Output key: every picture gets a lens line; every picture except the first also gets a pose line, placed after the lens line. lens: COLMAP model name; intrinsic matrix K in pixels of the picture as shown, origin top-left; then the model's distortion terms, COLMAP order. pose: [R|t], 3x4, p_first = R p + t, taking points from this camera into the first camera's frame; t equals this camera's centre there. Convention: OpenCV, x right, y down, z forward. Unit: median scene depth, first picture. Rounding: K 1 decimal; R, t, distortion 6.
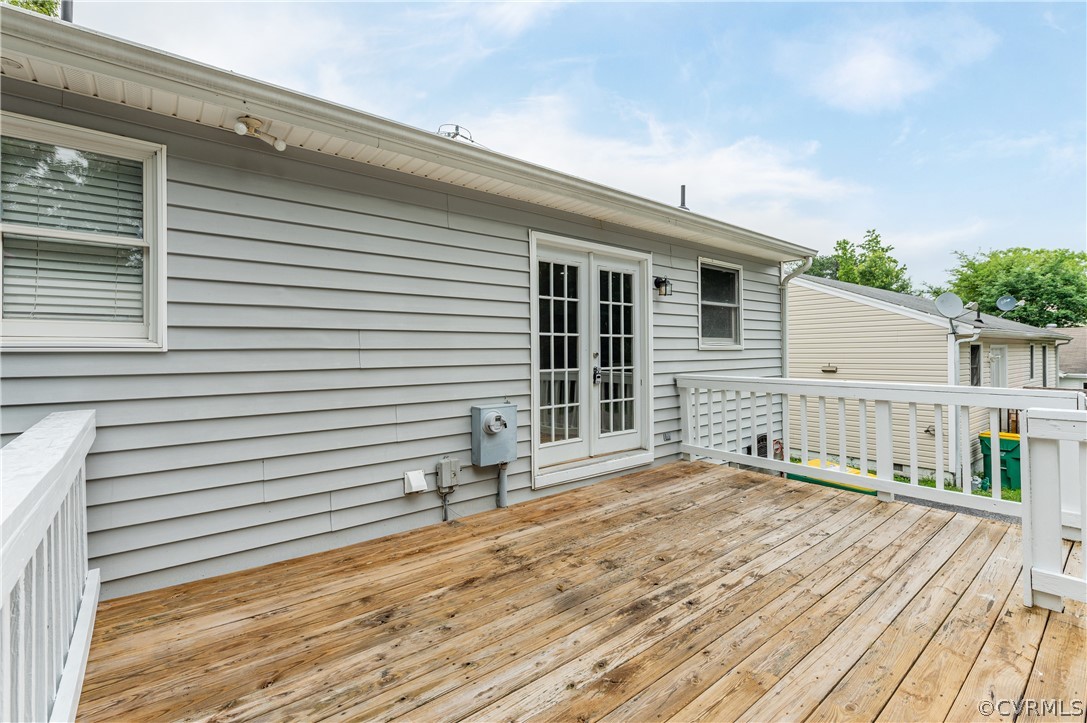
lens RADIAL K [[483.5, 0, 539.9], [0, 483.5, 353.5], [0, 0, 1]] dist [0.004667, -0.001308]
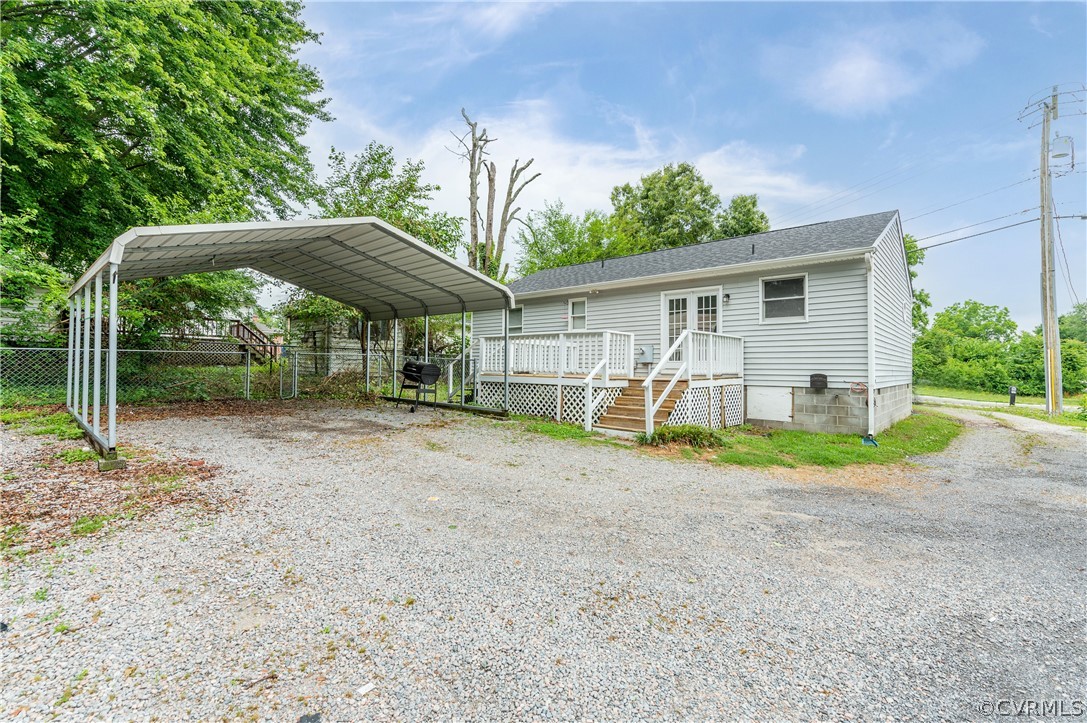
lens RADIAL K [[483.5, 0, 539.0], [0, 483.5, 356.7], [0, 0, 1]] dist [0.004667, -0.001308]
pose [[0.155016, -0.013951, -0.987813, 4.040821], [-0.014026, 0.999768, -0.016321, 0.316316], [0.987812, 0.016385, 0.154784, -0.358048]]
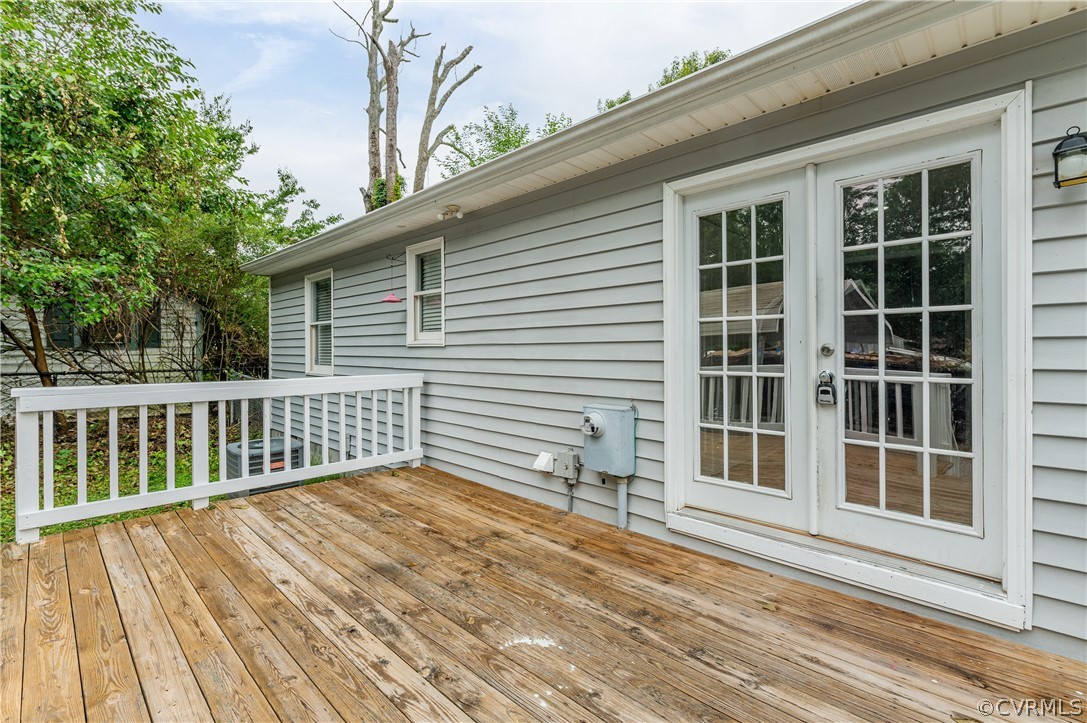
lens RADIAL K [[483.5, 0, 540.1], [0, 483.5, 351.3], [0, 0, 1]] dist [0.004667, -0.001308]
pose [[0.116660, 0.010596, -0.993115, 0.970482], [0.000918, 0.999942, 0.010776, -0.002816], [0.993172, -0.002169, 0.116643, 0.982886]]
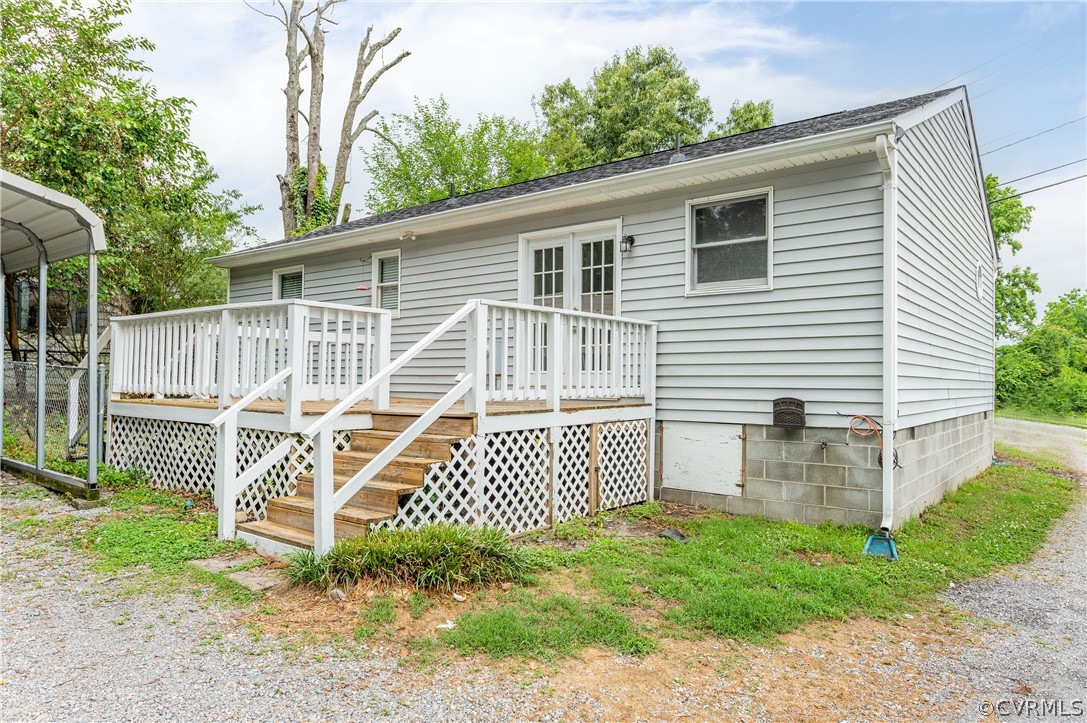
lens RADIAL K [[702.9, 0, 558.6], [0, 702.9, 374.3], [0, 0, 1]] dist [0.003163, -0.004051]
pose [[0.230754, -0.001731, -0.973011, 3.092224], [-0.012364, 0.999912, -0.004711, 0.296313], [0.972934, 0.013118, 0.230712, 0.819091]]
